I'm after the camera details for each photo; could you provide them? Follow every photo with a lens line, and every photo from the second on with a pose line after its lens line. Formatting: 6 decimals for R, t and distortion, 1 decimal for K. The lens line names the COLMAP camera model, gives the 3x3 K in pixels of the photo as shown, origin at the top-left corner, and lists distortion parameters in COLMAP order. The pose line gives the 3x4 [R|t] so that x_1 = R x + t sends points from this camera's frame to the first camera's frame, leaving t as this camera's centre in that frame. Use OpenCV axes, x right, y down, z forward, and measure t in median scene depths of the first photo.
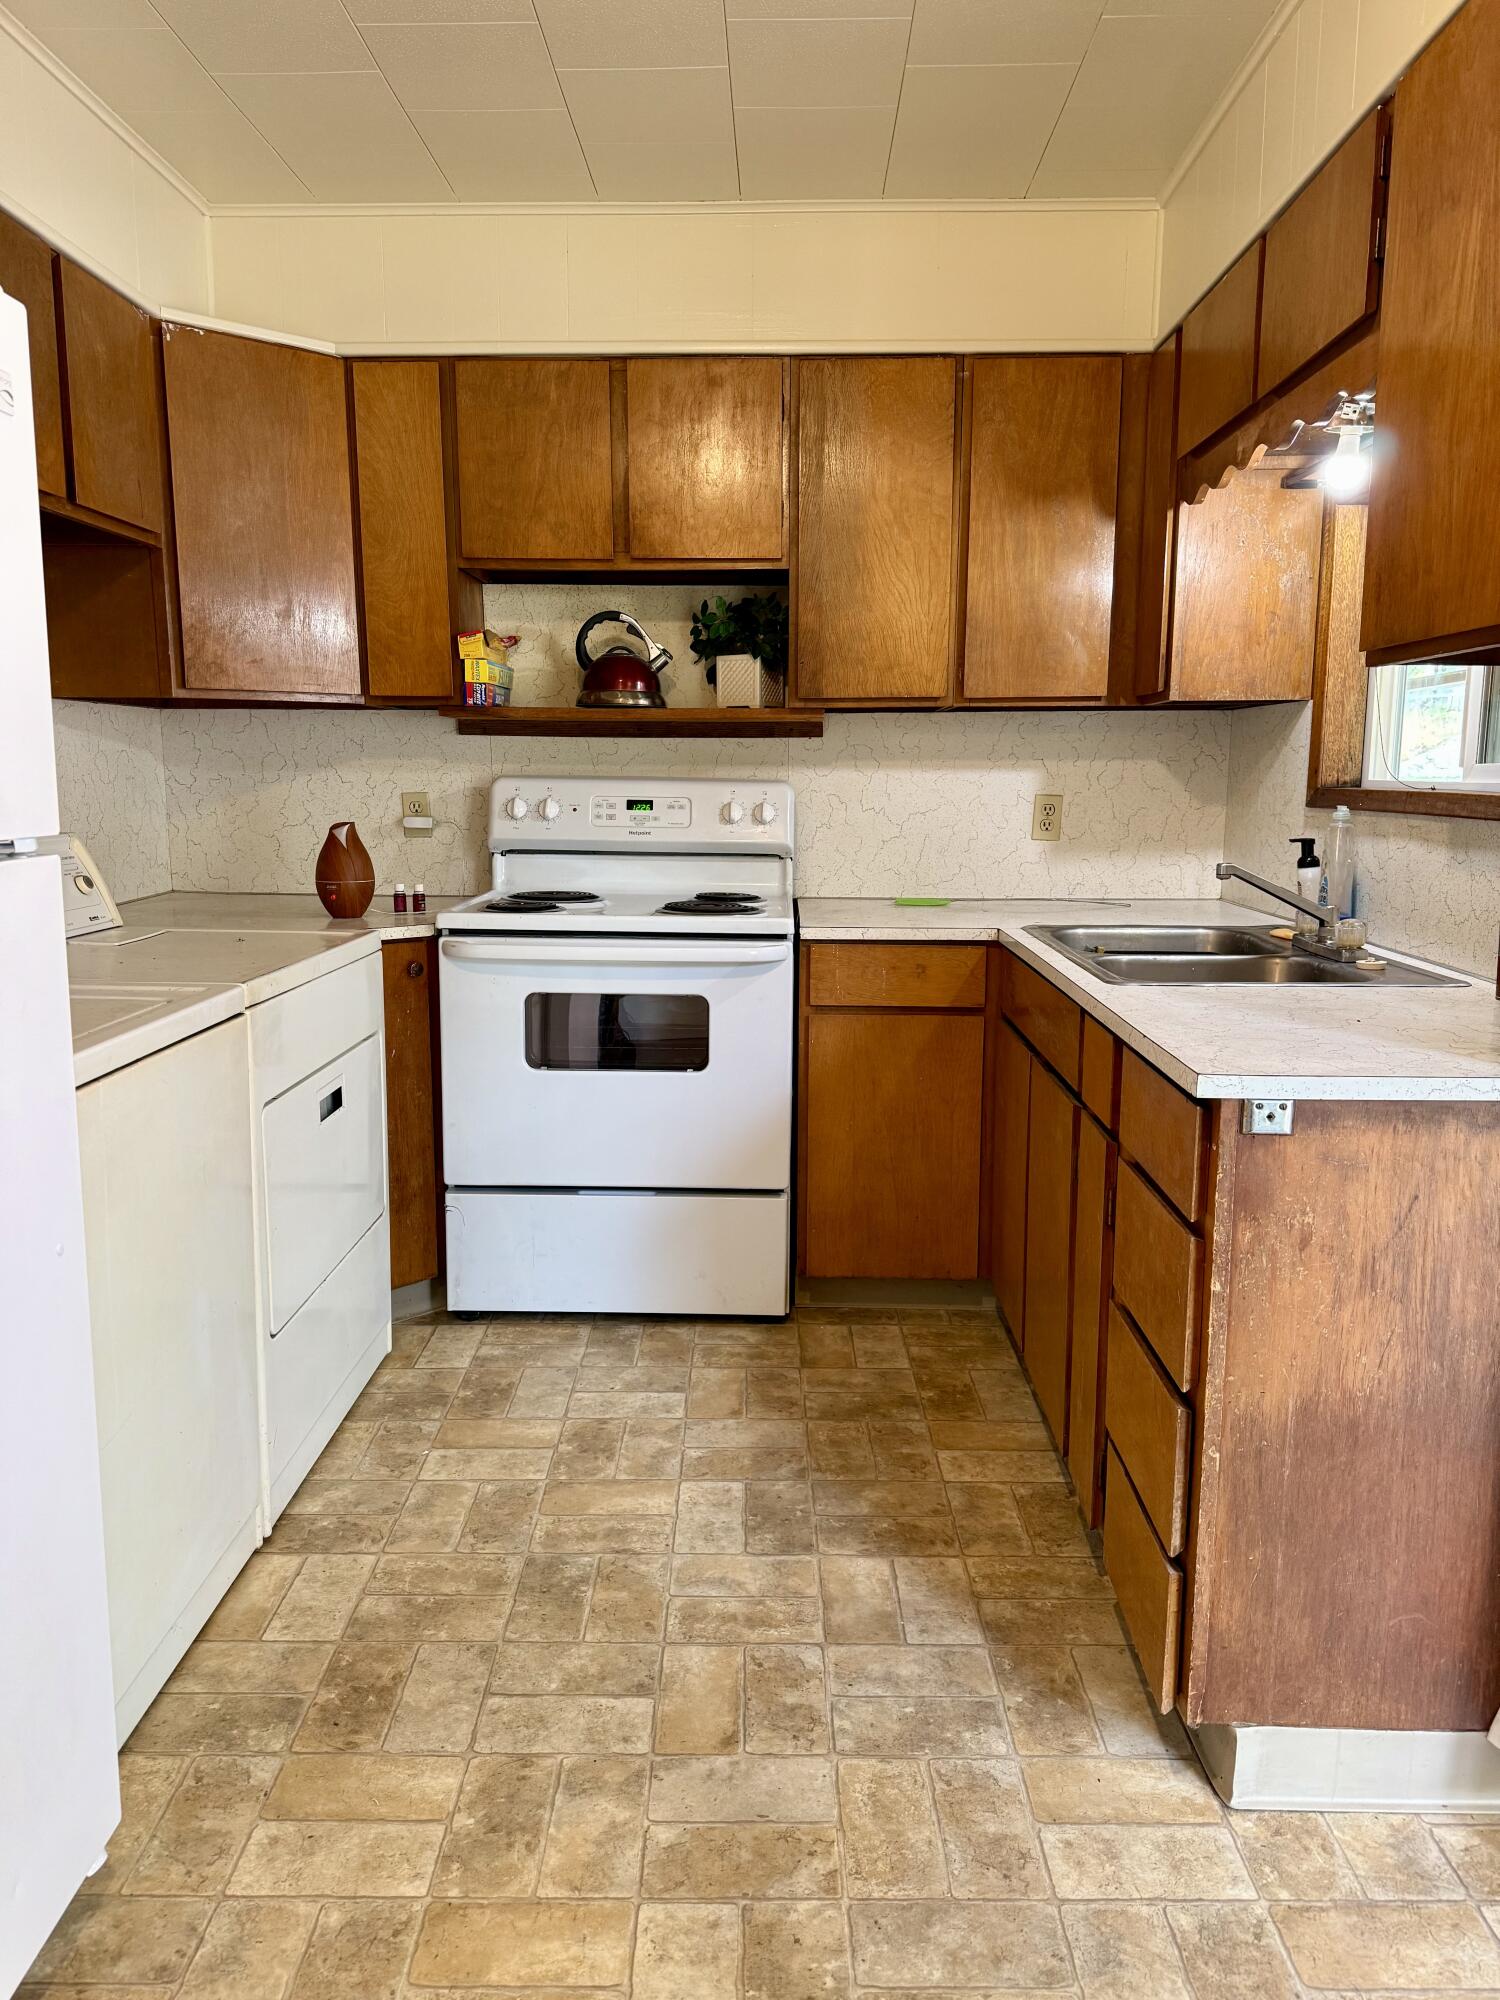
lens RADIAL K [[1420.2, 0, 741.3], [0, 1420.2, 999.1], [0, 0, 1]] dist [0.038360, -0.025325]
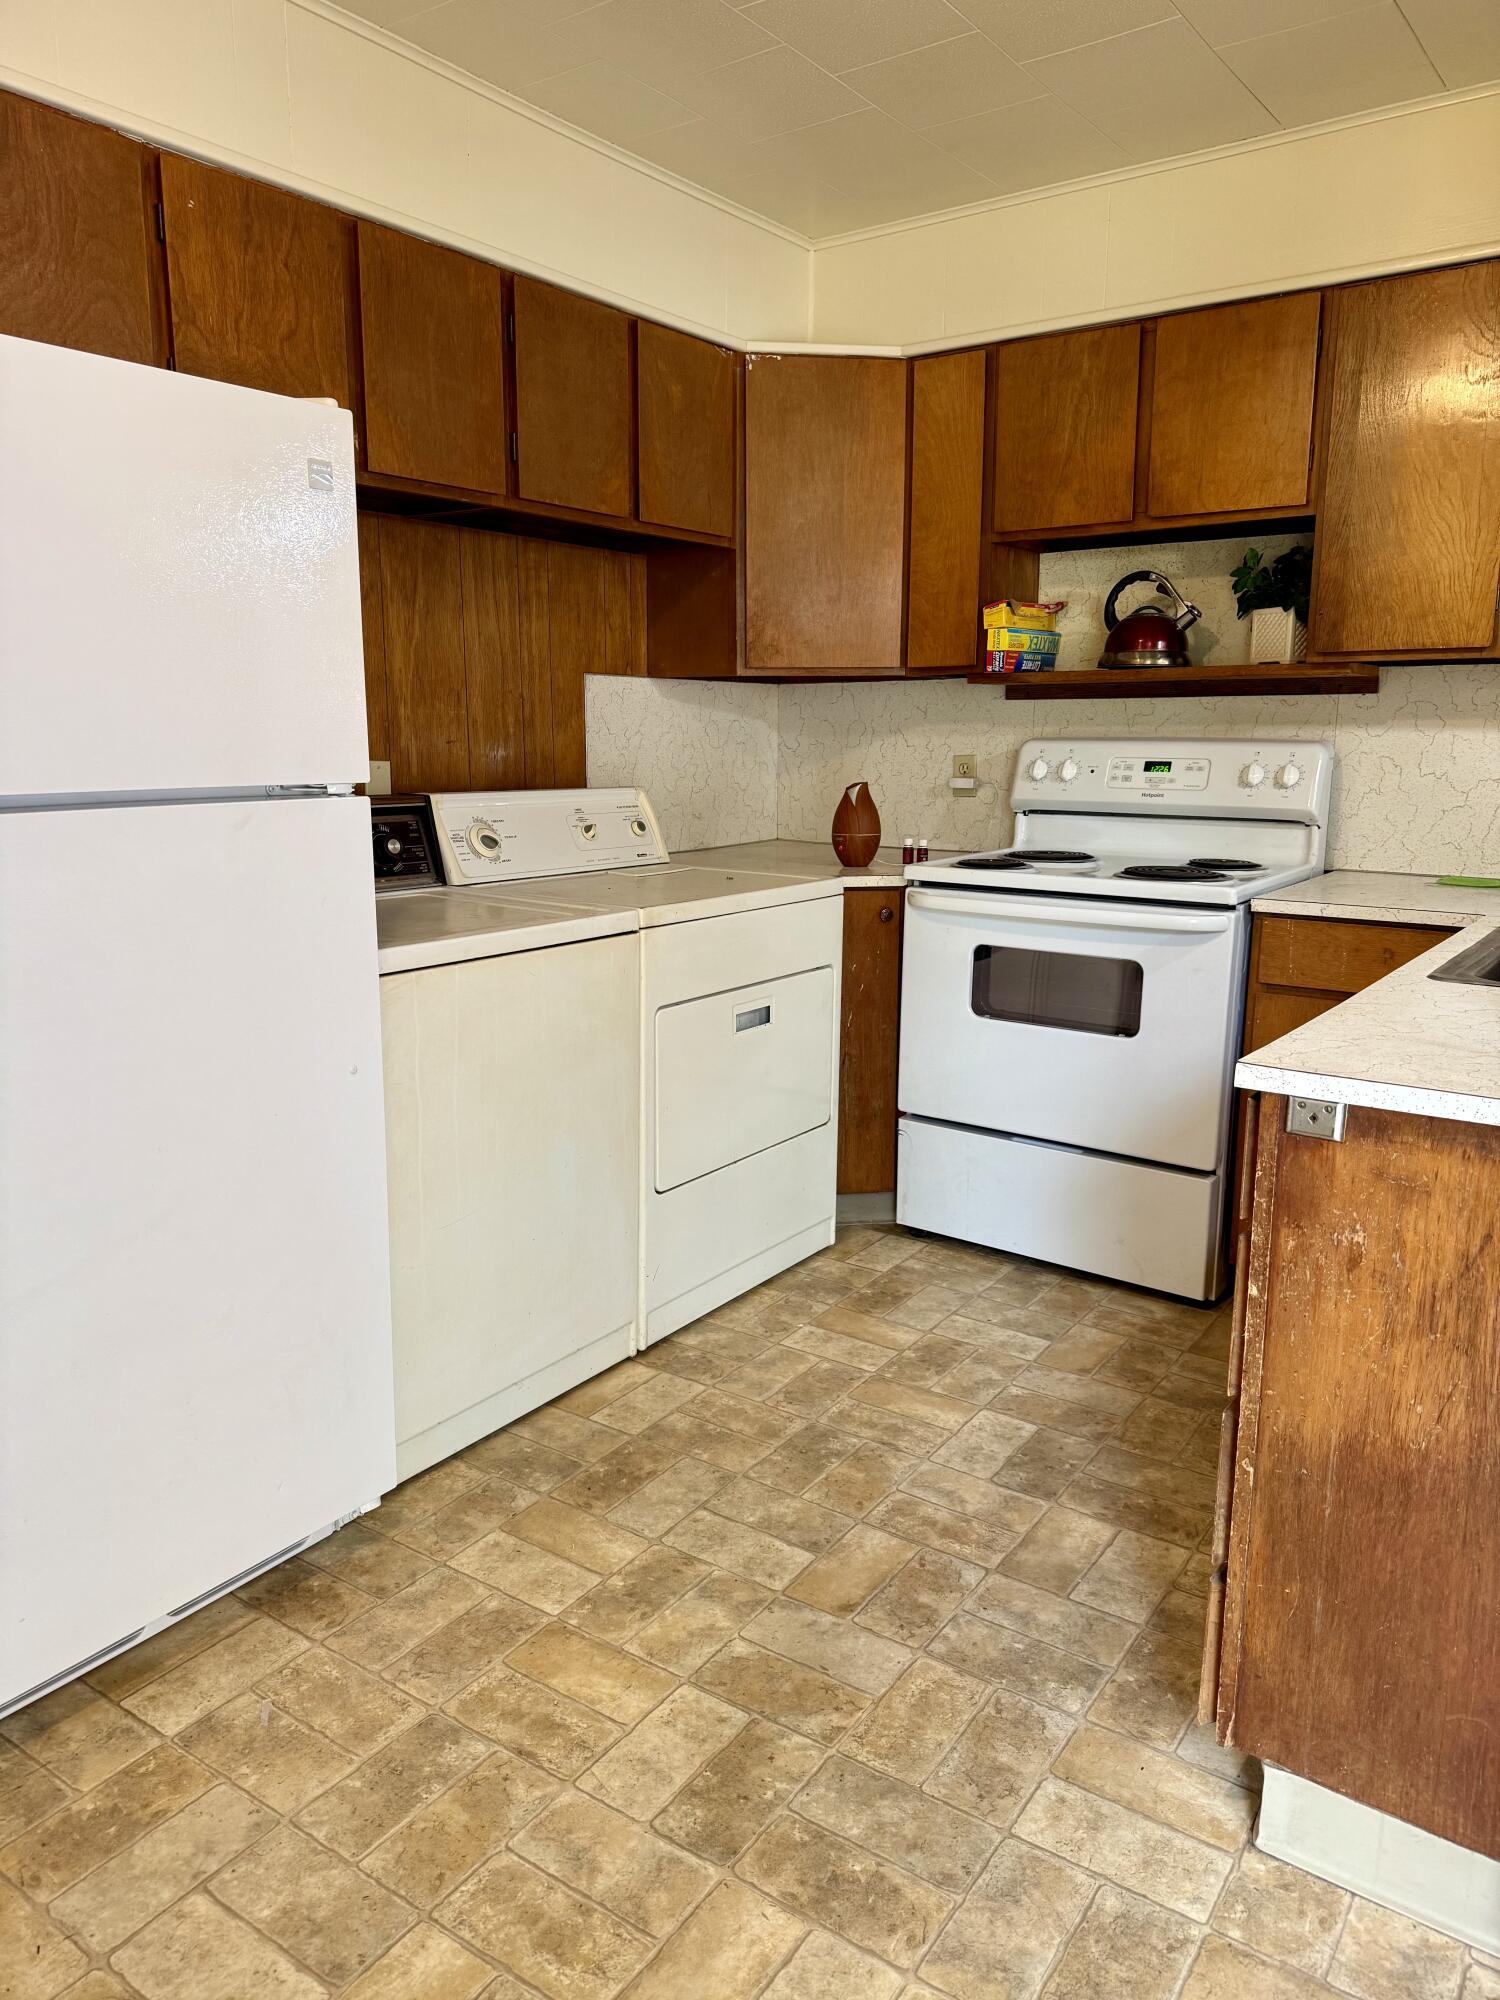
lens RADIAL K [[1419.6, 0, 744.9], [0, 1419.6, 1001.3], [0, 0, 1]] dist [0.070453, -0.055695]
pose [[0.822170, 0.105700, -0.559343, 0.468535], [-0.088853, 0.994395, 0.057309, -0.010760], [0.562265, 0.002581, 0.826953, 0.022495]]
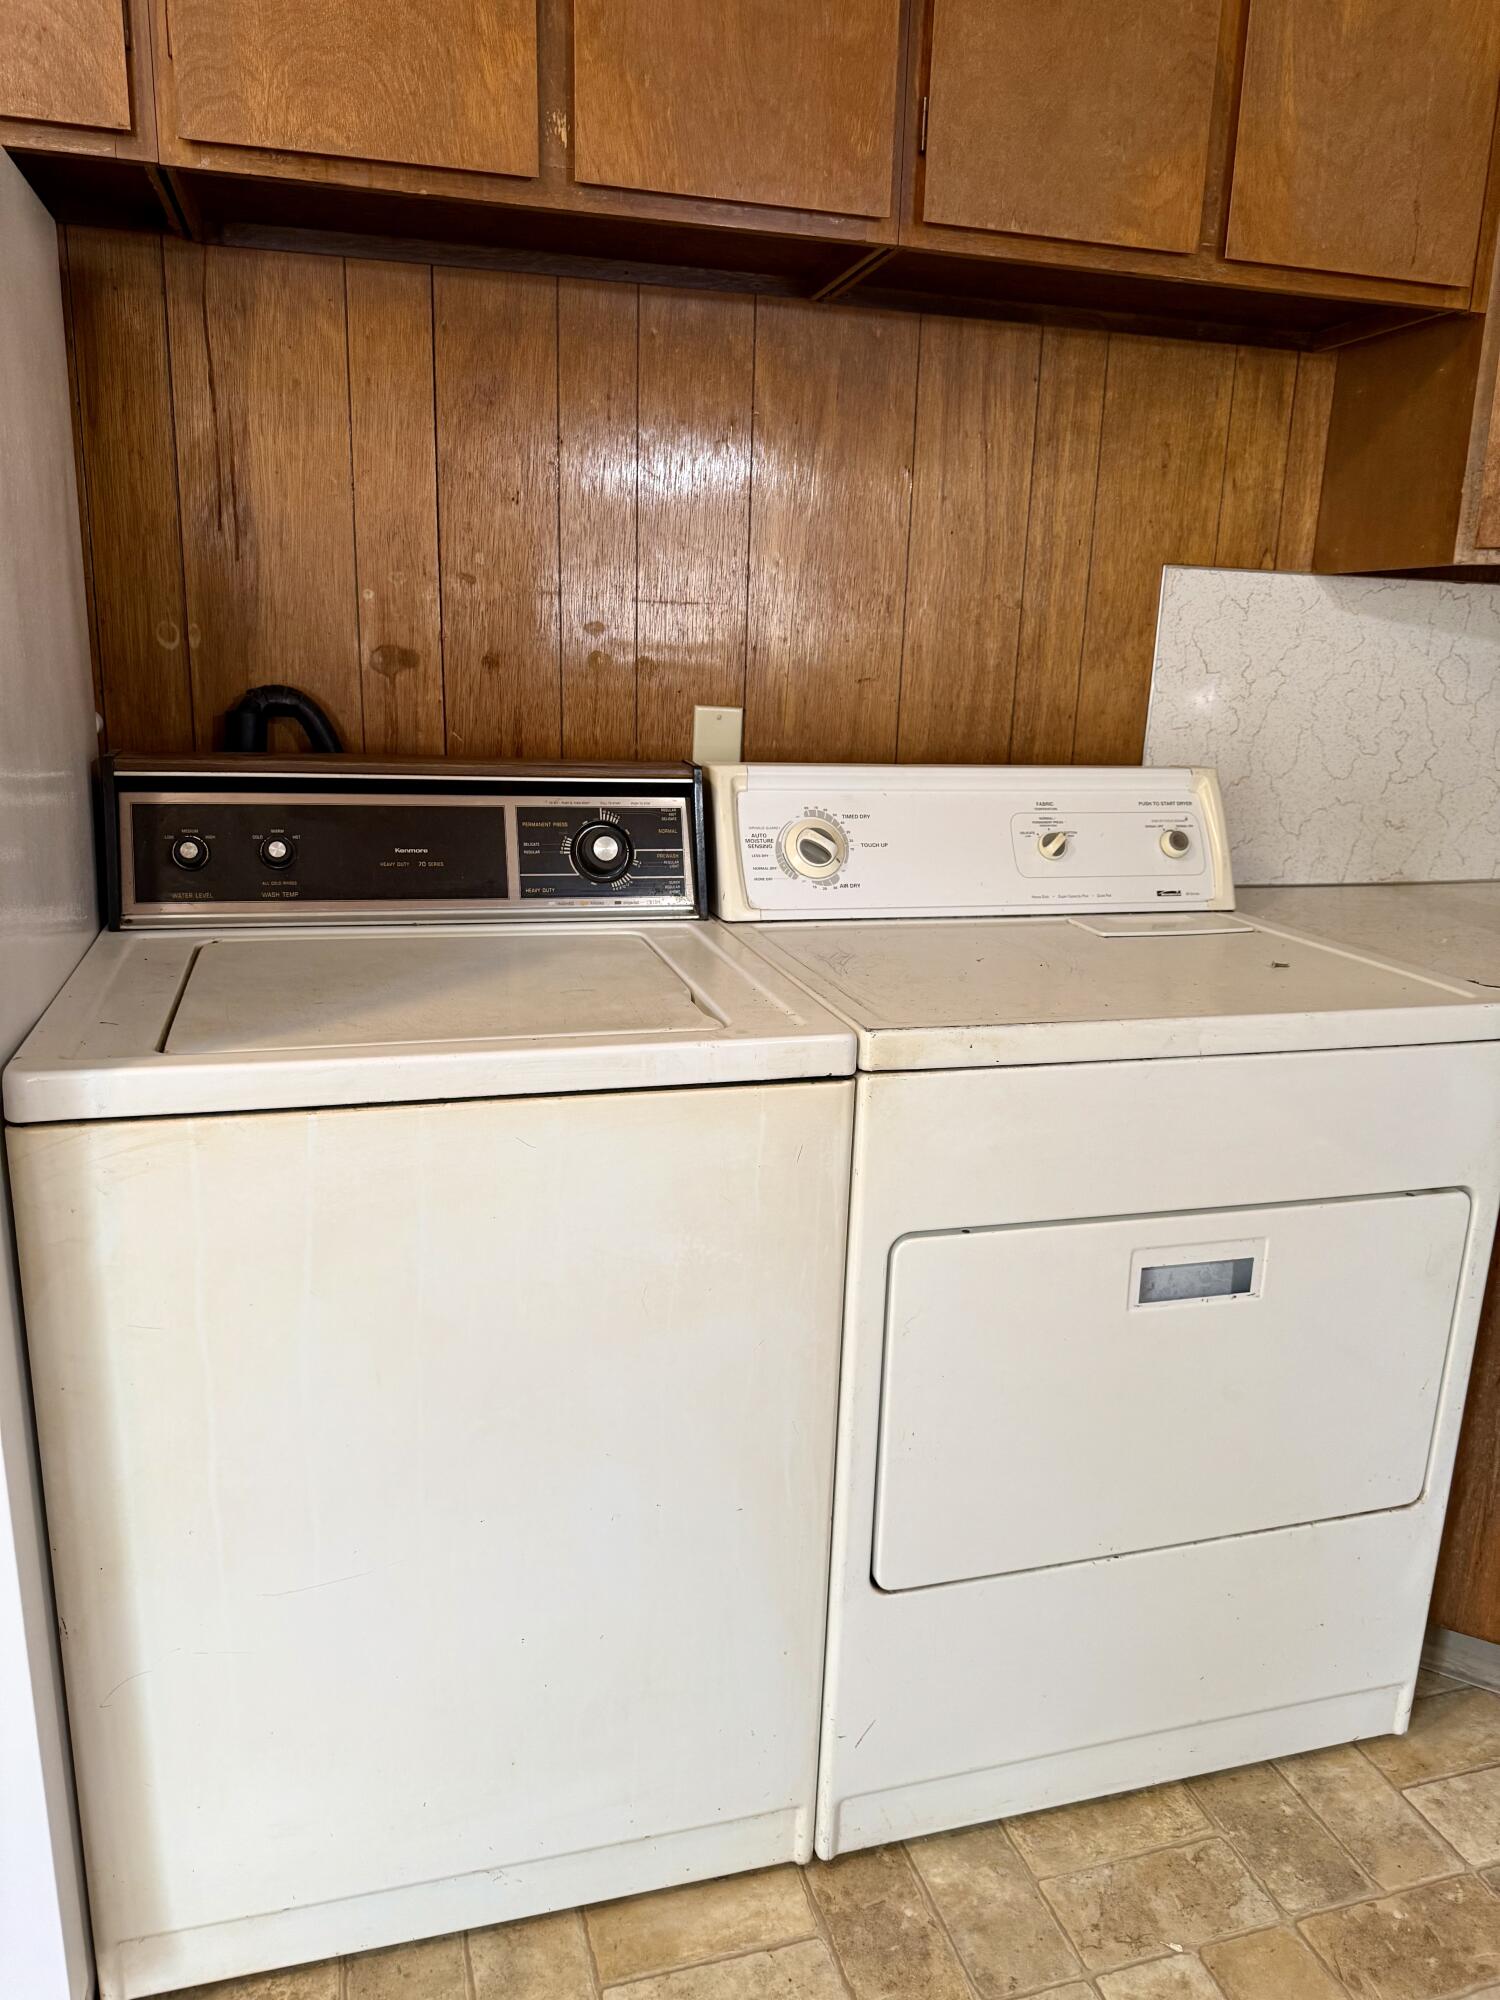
lens RADIAL K [[1408.2, 0, 748.2], [0, 1408.2, 1003.2], [0, 0, 1]] dist [0.038646, -0.046135]
pose [[0.293259, 0.235892, -0.926474, 0.193519], [-0.177231, 0.965698, 0.189780, -0.137664], [0.939462, 0.108545, 0.325007, 0.820900]]
